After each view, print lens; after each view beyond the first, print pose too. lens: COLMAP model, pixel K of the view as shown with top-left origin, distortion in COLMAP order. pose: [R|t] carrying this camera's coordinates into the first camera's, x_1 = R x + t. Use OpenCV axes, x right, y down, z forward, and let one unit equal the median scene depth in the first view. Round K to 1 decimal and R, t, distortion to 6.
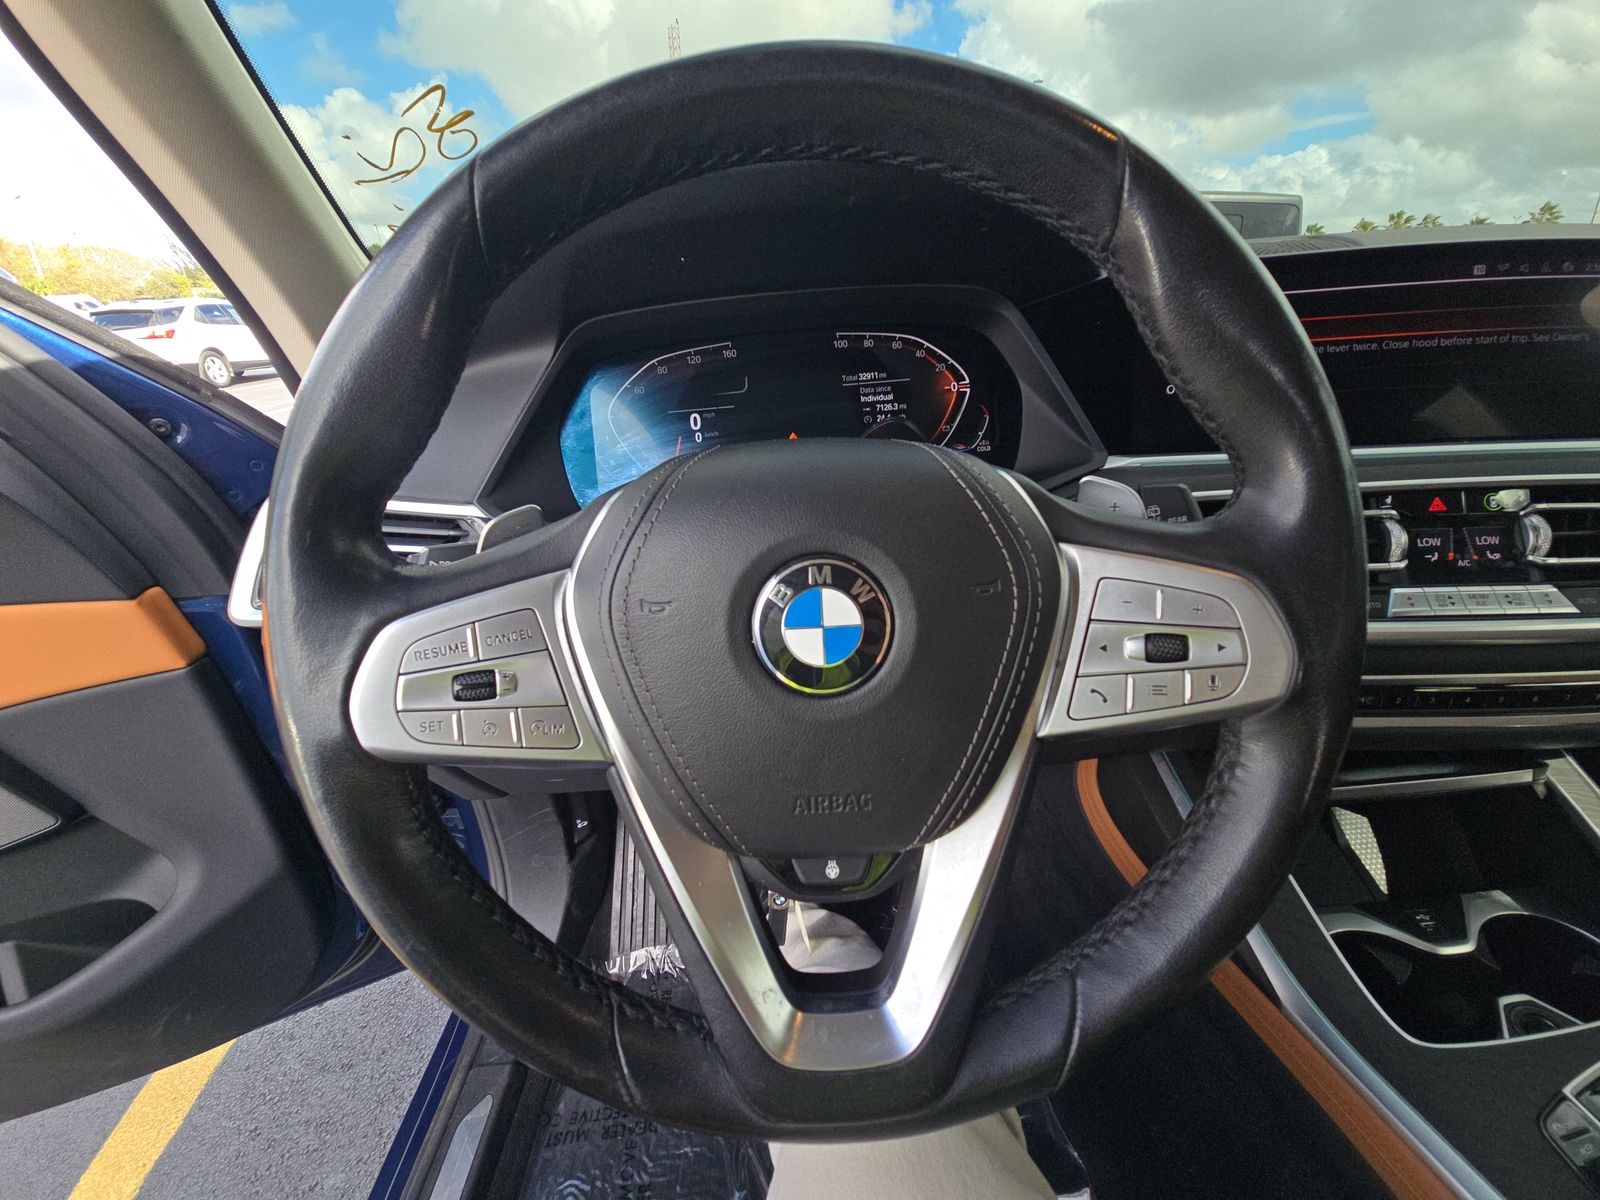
lens RADIAL K [[642.6, 0, 804.1], [0, 642.6, 600.6], [0, 0, 1]] dist [-0.012465, -0.000237]
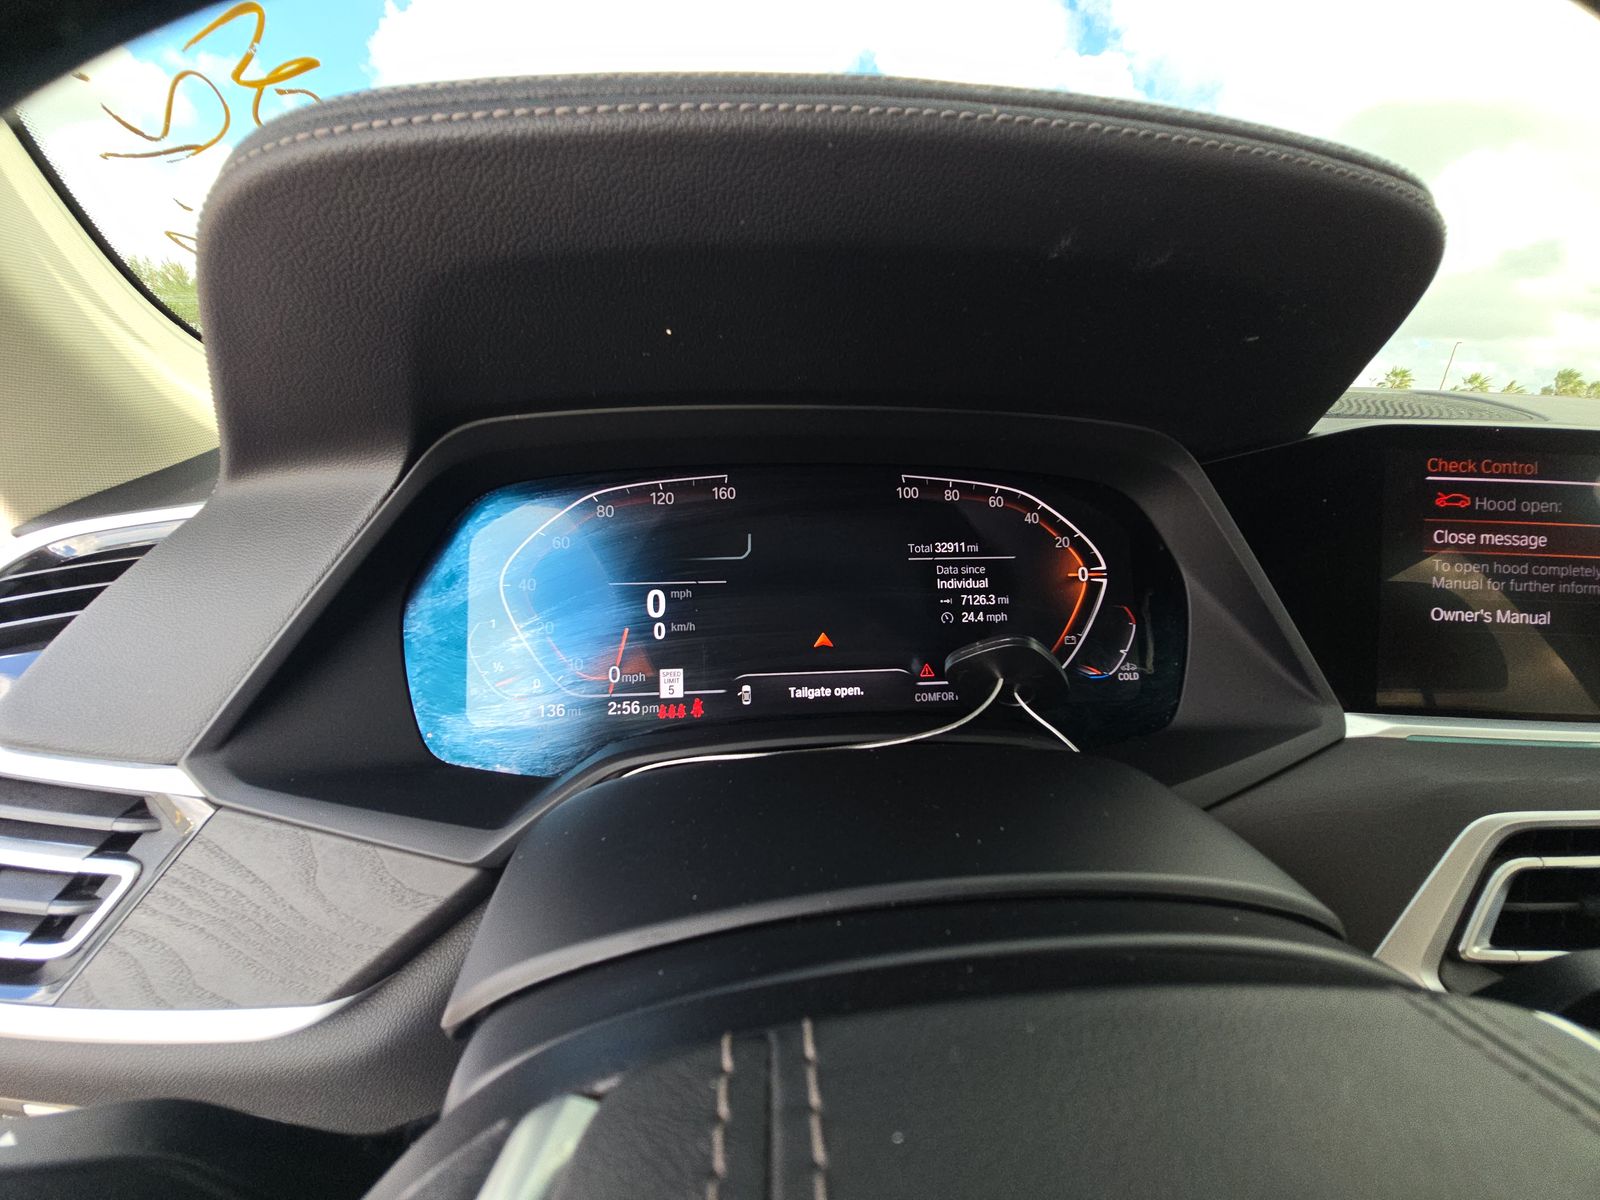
lens RADIAL K [[642.6, 0, 797.9], [0, 642.6, 599.3], [0, 0, 1]] dist [-0.012465, -0.000237]
pose [[0.992940, 0.065042, 0.099197, -0.100903], [-0.051981, 0.990281, -0.129003, -0.215353], [-0.106623, 0.122936, 0.986670, 0.420106]]
